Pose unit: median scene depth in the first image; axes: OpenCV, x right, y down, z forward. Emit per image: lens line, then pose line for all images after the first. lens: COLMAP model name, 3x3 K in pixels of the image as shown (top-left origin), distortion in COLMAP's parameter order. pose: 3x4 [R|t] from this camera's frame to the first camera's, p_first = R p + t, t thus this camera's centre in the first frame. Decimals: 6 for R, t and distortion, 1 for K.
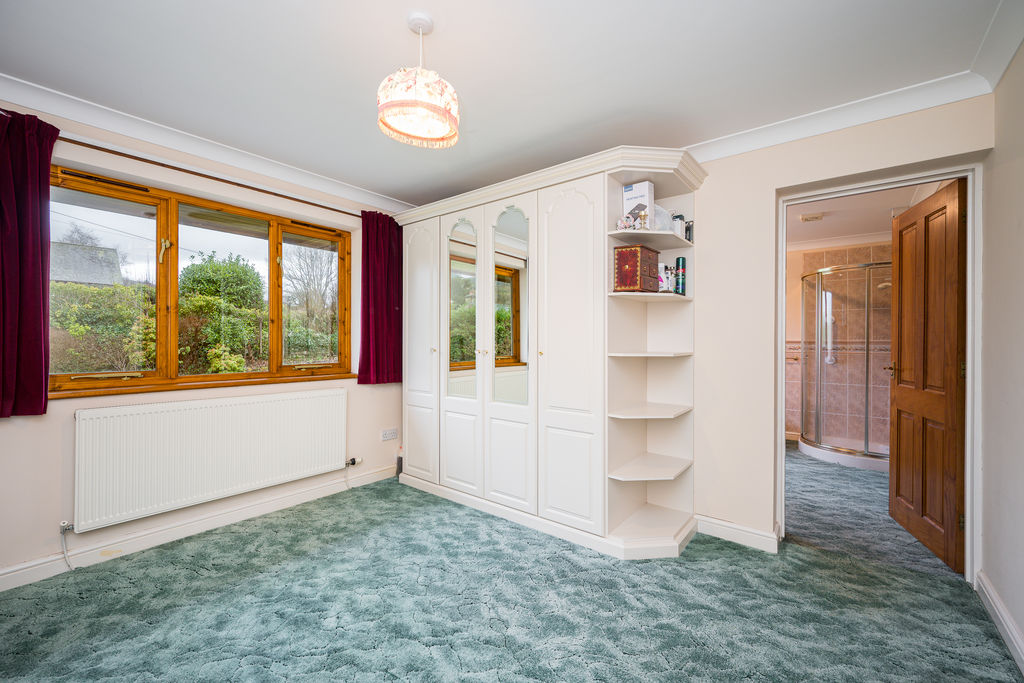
lens RADIAL K [[414.0, 0, 524.4], [0, 414.0, 338.3], [0, 0, 1]] dist [0.001563, 0.000515]
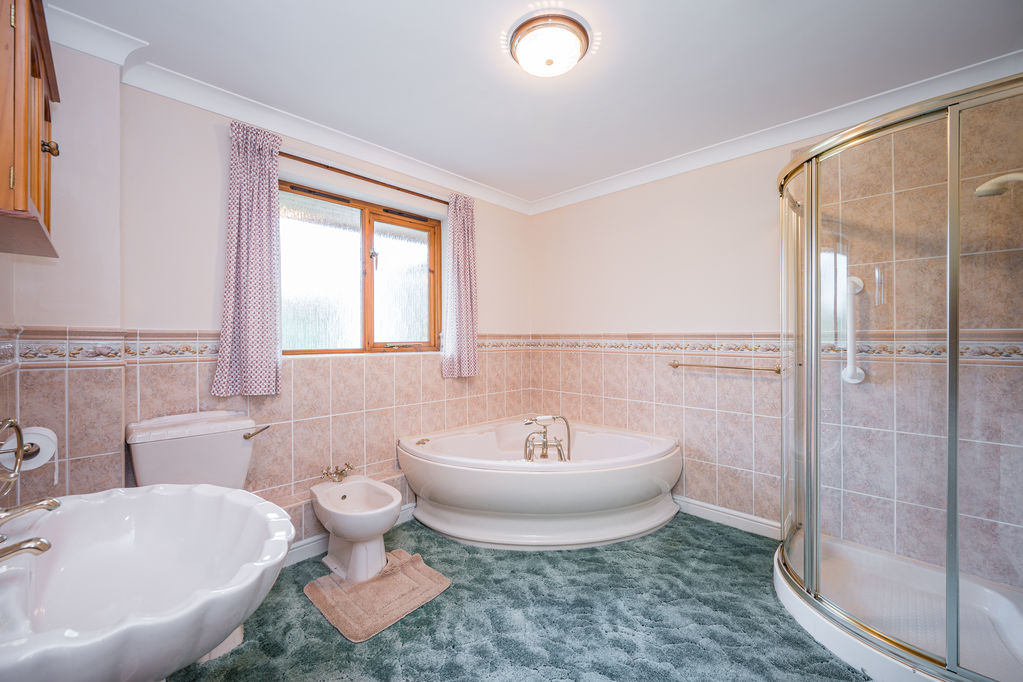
lens RADIAL K [[373.9, 0, 513.5], [0, 373.9, 335.1], [0, 0, 1]] dist [-0.000630, 0.000012]
pose [[0.997292, -0.007489, -0.073161, 0.109719], [0.007186, 0.999965, -0.004394, 0.002270], [0.073192, 0.003857, 0.997310, 0.155626]]
